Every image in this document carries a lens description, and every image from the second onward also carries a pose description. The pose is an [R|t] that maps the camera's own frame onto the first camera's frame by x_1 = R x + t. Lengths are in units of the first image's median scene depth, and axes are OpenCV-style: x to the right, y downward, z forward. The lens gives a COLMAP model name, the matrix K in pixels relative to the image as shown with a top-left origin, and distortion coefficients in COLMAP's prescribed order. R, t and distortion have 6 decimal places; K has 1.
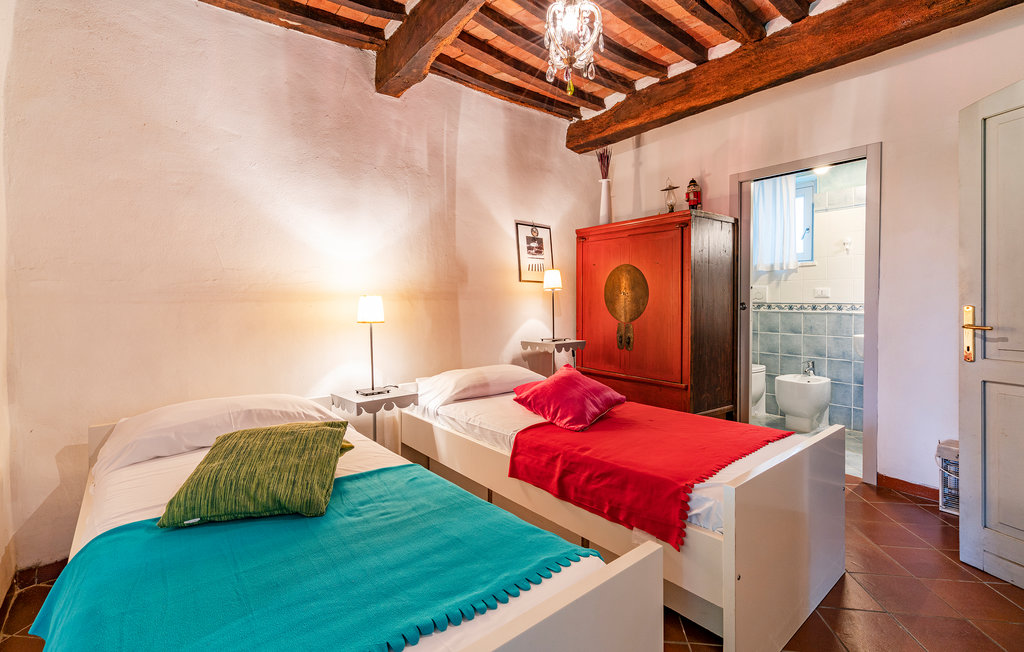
lens RADIAL K [[482.4, 0, 513.0], [0, 482.4, 306.3], [0, 0, 1]] dist [-0.010236, 0.000112]
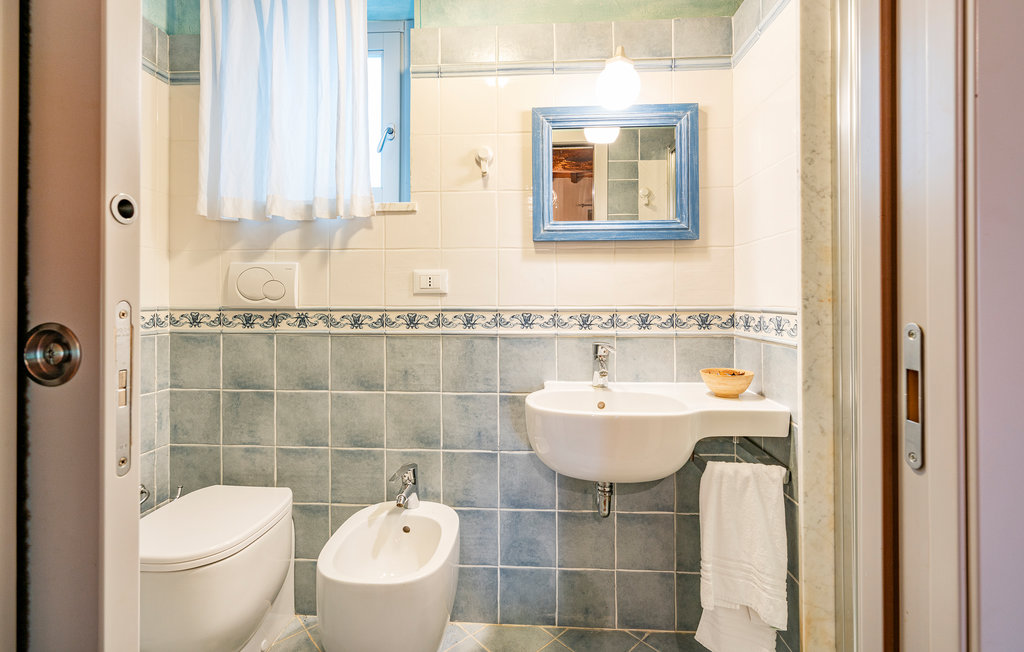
lens RADIAL K [[482.4, 0, 509.5], [0, 482.4, 298.2], [0, 0, 1]] dist [-0.010236, 0.000112]
pose [[0.660586, 0.002016, 0.750747, 0.385118], [0.008845, 0.999906, -0.010468, -0.010791], [-0.750698, 0.013555, 0.660506, 0.680646]]
